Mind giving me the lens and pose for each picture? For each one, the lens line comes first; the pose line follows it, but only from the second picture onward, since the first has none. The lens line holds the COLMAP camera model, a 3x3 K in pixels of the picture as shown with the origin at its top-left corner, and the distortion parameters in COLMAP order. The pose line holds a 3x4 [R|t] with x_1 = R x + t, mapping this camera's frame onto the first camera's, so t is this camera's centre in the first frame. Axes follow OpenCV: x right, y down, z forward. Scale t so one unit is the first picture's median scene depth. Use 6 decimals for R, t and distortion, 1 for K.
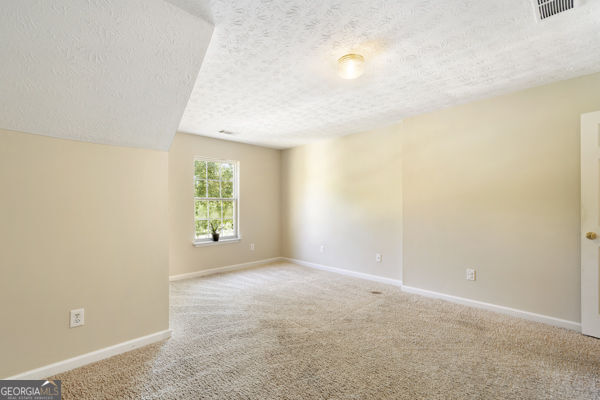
lens RADIAL K [[279.5, 0, 300.0], [0, 279.5, 202.2], [0, 0, 1]] dist [-0.007537, 0.000976]
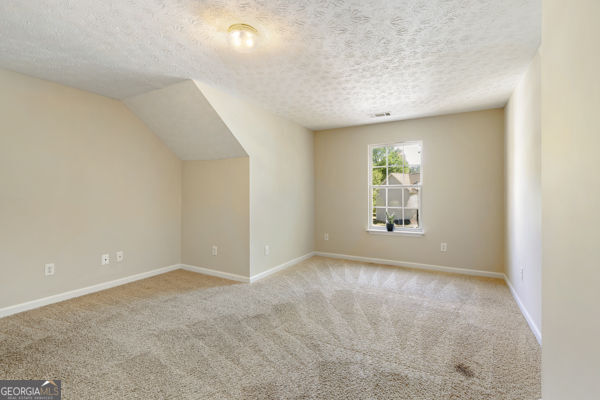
lens RADIAL K [[279.5, 0, 299.2], [0, 279.5, 195.2], [0, 0, 1]] dist [-0.007537, 0.000976]
pose [[0.261004, 0.014979, -0.965222, 0.656905], [0.005258, 0.999843, 0.016938, -0.000503], [0.965323, -0.009496, 0.260884, 0.571772]]
